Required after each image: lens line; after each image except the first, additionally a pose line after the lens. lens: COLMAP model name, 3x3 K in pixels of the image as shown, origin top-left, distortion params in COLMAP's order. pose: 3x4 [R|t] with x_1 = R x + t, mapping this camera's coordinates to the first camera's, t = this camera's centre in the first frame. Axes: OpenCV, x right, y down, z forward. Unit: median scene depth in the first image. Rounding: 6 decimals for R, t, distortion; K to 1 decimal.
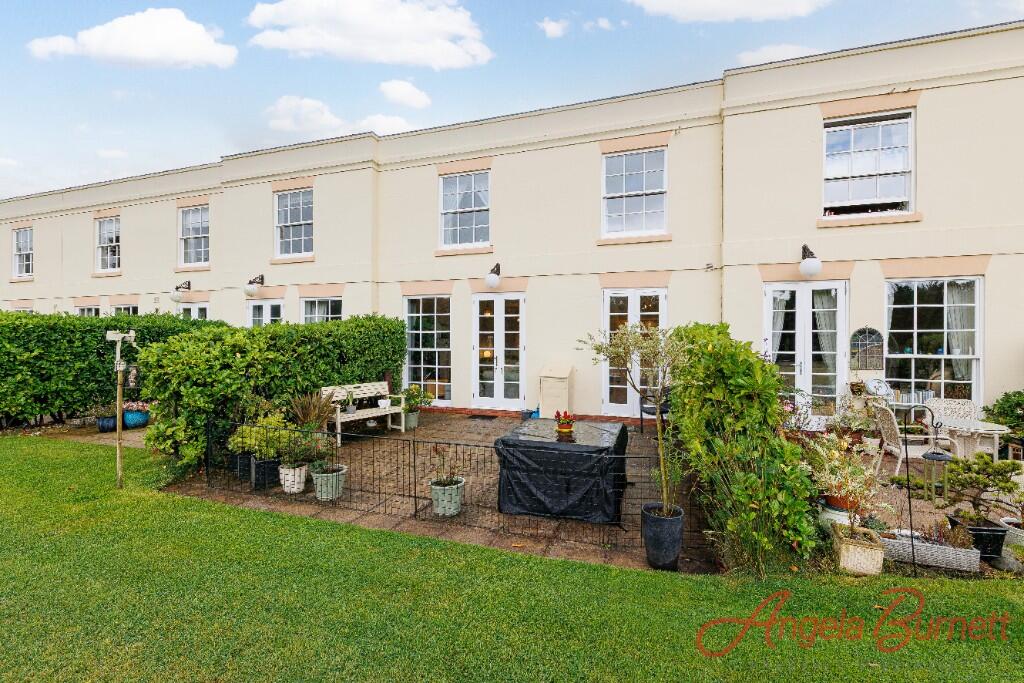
lens RADIAL K [[473.3, 0, 512.0], [0, 473.3, 341.5], [0, 0, 1]] dist [0.001433, -0.000109]
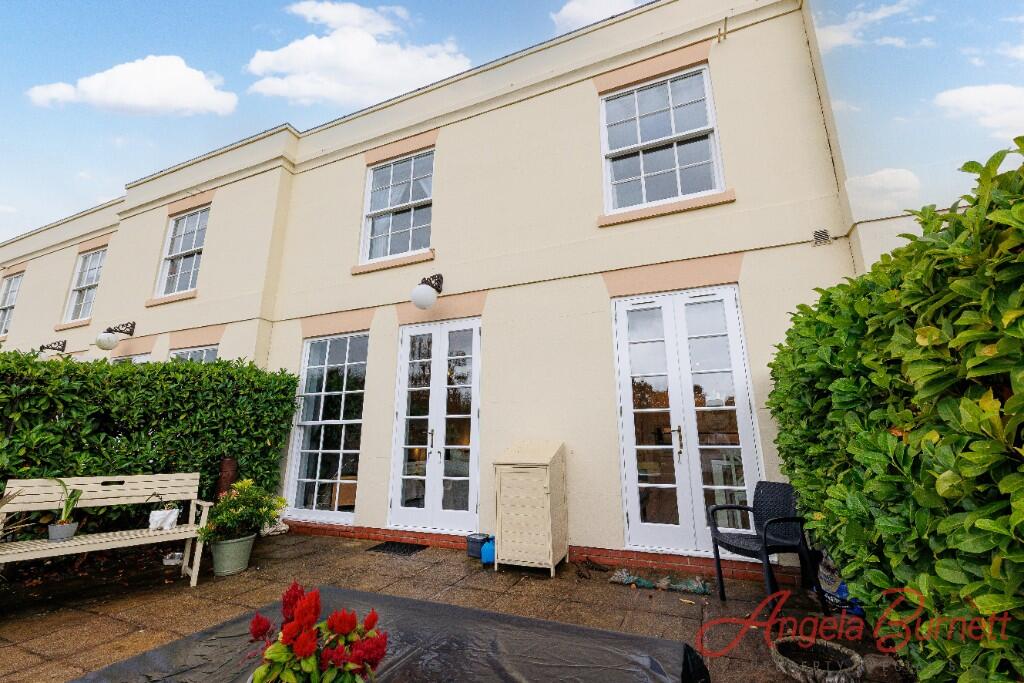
lens RADIAL K [[438.9, 0, 513.8], [0, 438.9, 335.2], [0, 0, 1]] dist [0.003248, -0.000521]
pose [[0.996209, -0.024438, -0.083485, 0.109875], [0.001962, 0.965798, -0.259290, 0.057836], [0.086966, 0.258143, 0.962184, 0.476293]]
